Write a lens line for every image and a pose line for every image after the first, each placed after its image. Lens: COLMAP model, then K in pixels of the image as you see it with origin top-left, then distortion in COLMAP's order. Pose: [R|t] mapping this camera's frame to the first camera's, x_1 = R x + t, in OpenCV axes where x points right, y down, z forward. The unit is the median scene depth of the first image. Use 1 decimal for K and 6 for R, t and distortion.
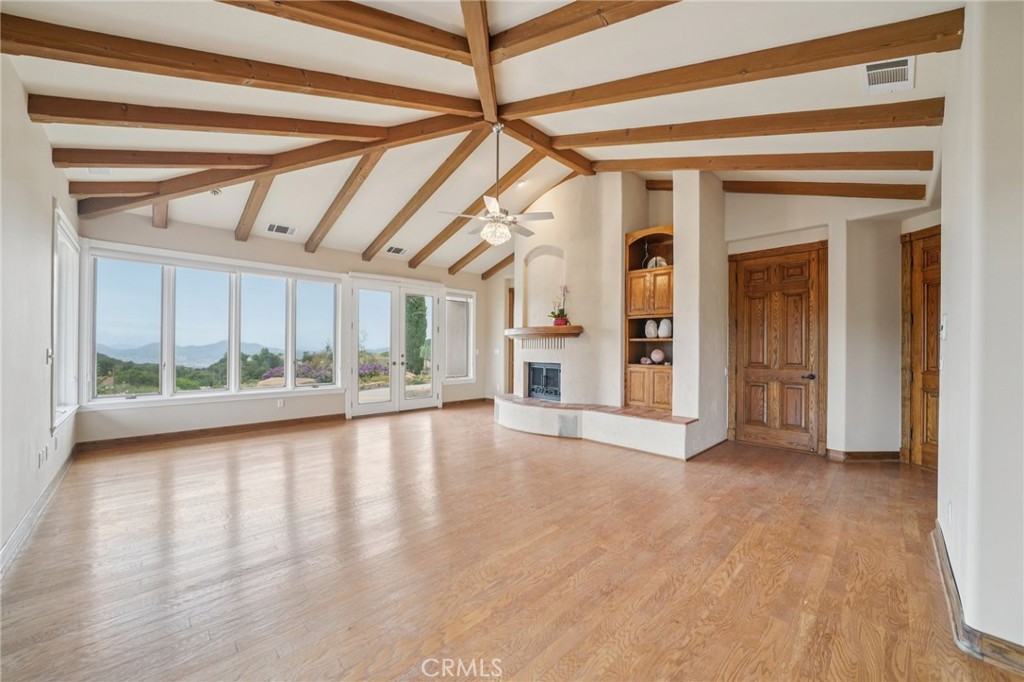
lens RADIAL K [[377.1, 0, 505.7], [0, 377.1, 341.3], [0, 0, 1]] dist [-0.009883, 0.000139]
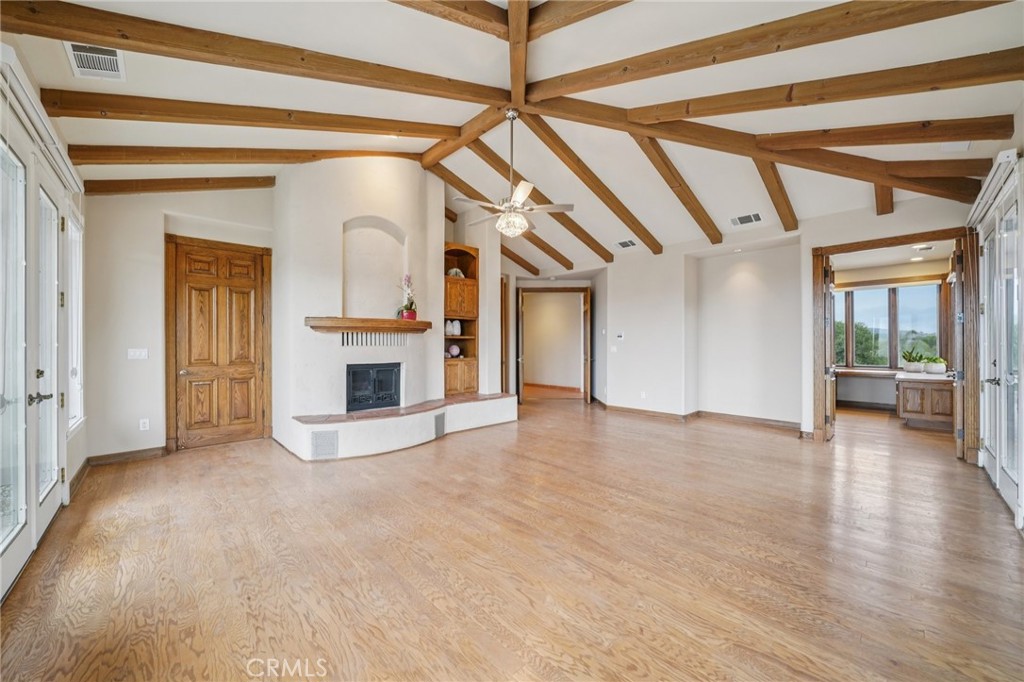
lens RADIAL K [[377.1, 0, 506.8], [0, 377.1, 345.1], [0, 0, 1]] dist [-0.009883, 0.000139]
pose [[0.016914, -0.007750, 0.999827, -1.256439], [-0.012138, 0.999895, 0.007956, 0.013909], [-0.999783, -0.012271, 0.016818, 1.273779]]
